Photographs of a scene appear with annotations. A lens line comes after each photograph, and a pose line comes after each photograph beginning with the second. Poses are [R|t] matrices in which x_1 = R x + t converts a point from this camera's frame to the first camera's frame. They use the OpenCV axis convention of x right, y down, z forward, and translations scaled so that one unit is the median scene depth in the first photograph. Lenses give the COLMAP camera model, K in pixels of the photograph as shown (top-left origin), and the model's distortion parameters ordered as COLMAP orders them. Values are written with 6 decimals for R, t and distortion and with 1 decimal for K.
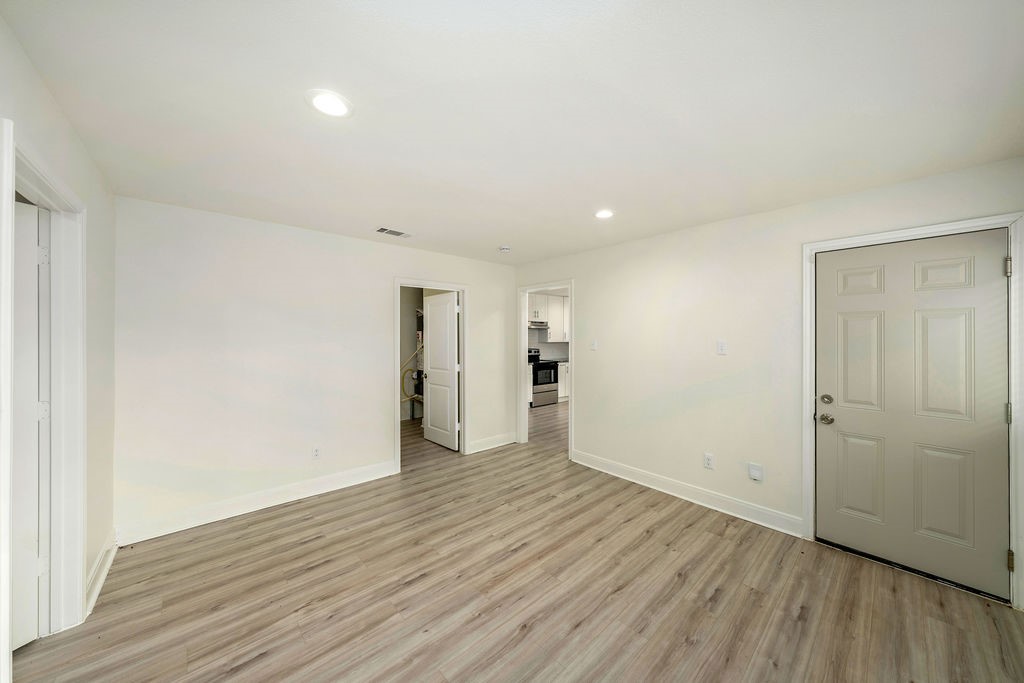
lens RADIAL K [[368.2, 0, 510.9], [0, 368.2, 337.1], [0, 0, 1]] dist [-0.000936, 0.000016]
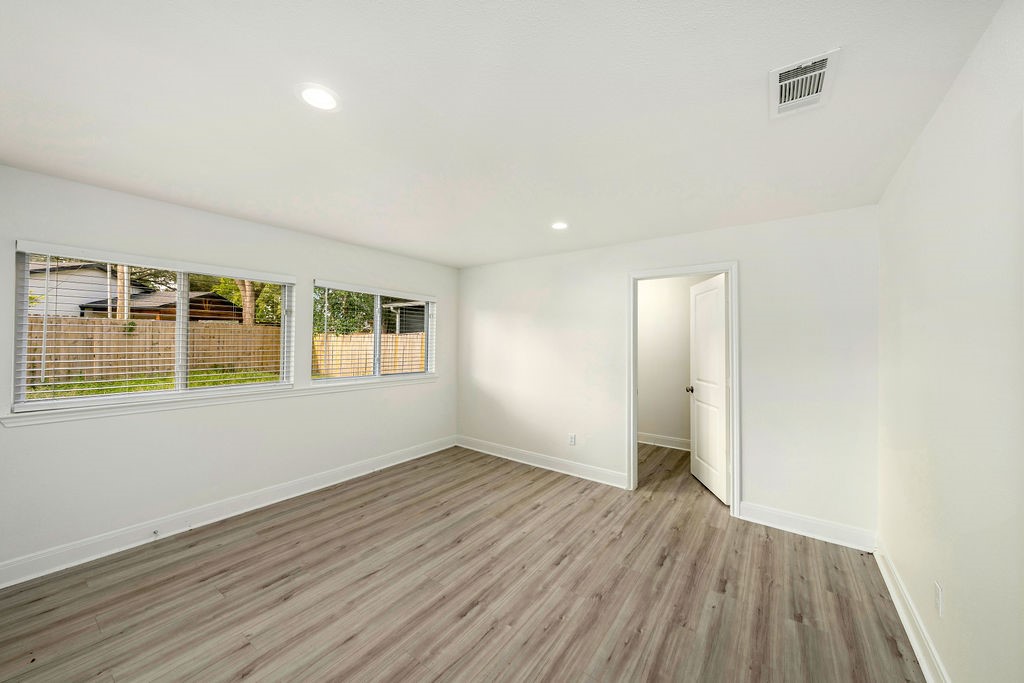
lens RADIAL K [[368.2, 0, 510.9], [0, 368.2, 337.1], [0, 0, 1]] dist [-0.000936, 0.000016]
pose [[-0.979010, -0.014367, -0.203304, 0.103615], [-0.011618, 0.999824, -0.014712, 0.013133], [0.203479, -0.012041, -0.979005, 1.811379]]
